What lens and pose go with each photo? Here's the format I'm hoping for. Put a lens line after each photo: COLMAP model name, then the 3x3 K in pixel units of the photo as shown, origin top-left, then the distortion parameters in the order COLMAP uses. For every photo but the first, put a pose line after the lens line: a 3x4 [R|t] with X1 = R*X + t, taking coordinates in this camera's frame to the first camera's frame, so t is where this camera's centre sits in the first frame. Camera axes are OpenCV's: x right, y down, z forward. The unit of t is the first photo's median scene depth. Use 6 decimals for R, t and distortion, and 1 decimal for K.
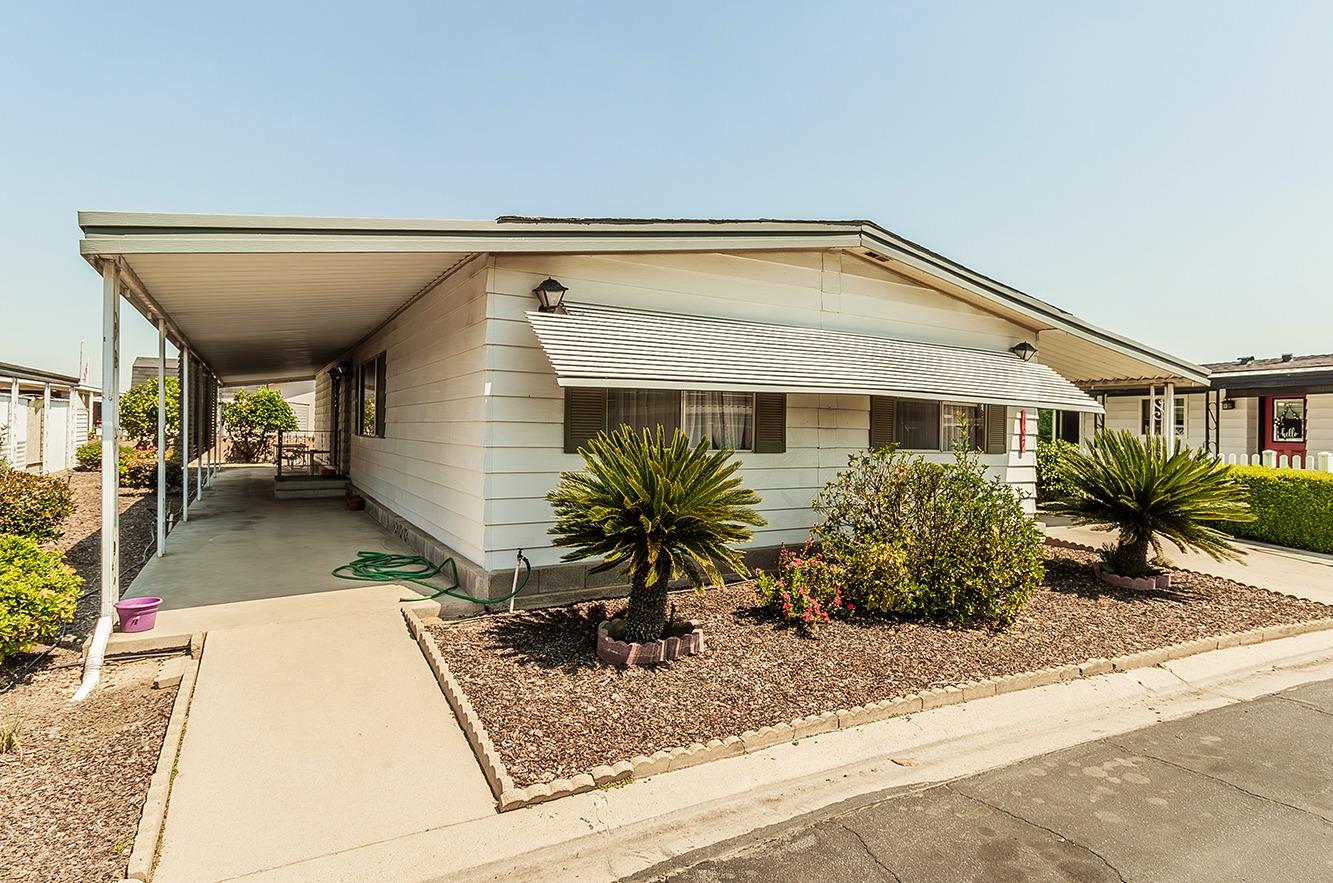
lens RADIAL K [[711.4, 0, 662.4], [0, 711.4, 437.9], [0, 0, 1]] dist [-0.002593, 0.000581]
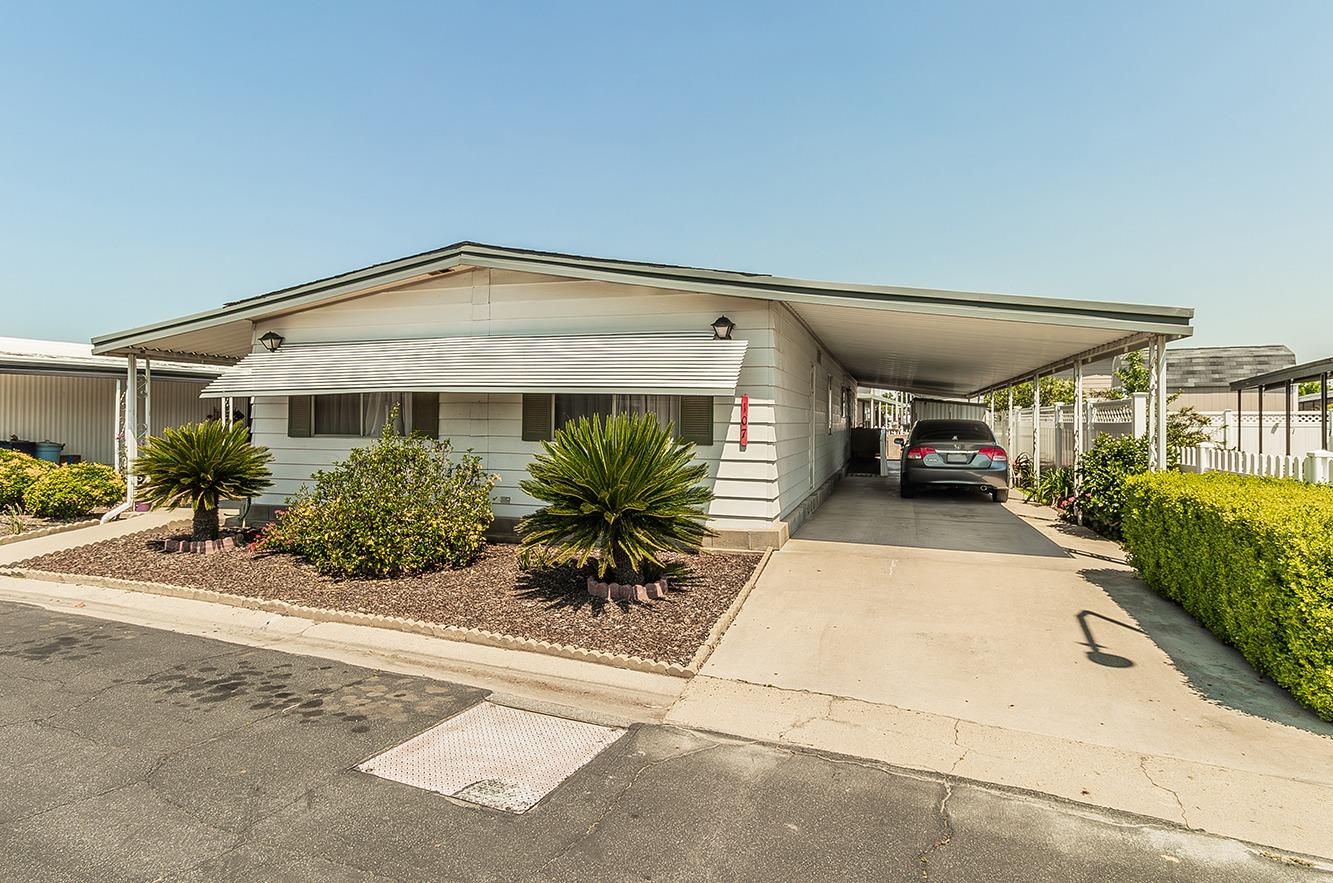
lens RADIAL K [[711.4, 0, 656.6], [0, 711.4, 434.0], [0, 0, 1]] dist [-0.002593, 0.000581]
pose [[0.673644, 0.001237, -0.739055, 1.375032], [-0.002420, 0.999997, -0.000532, 0.011585], [0.739052, 0.002147, 0.673644, 0.447186]]
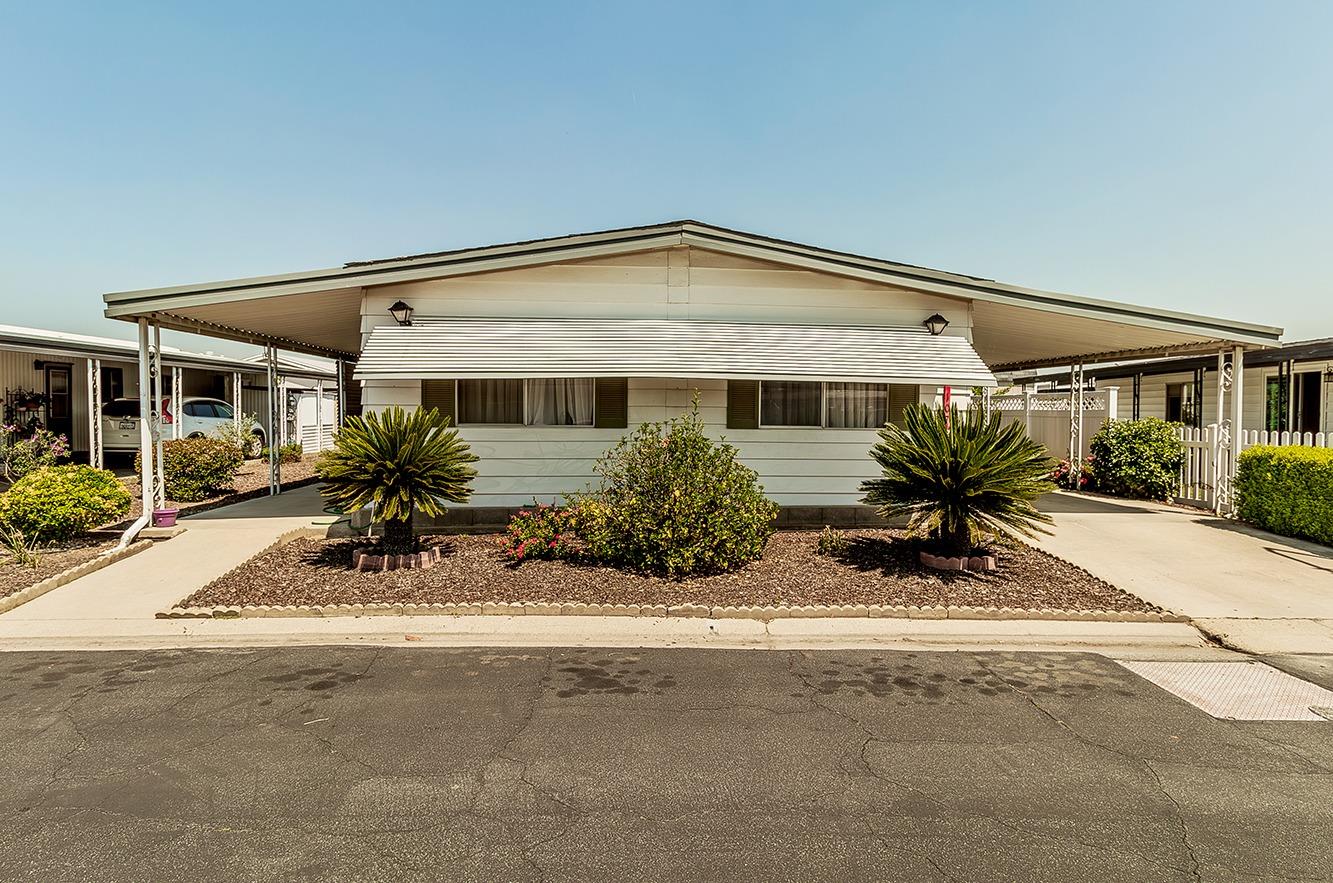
lens RADIAL K [[711.4, 0, 662.7], [0, 711.4, 436.6], [0, 0, 1]] dist [-0.002593, 0.000581]
pose [[0.903545, 0.004616, -0.428469, 0.737165], [0.003946, 0.999810, 0.019093, 0.013394], [0.428476, -0.018943, 0.903355, -0.033974]]
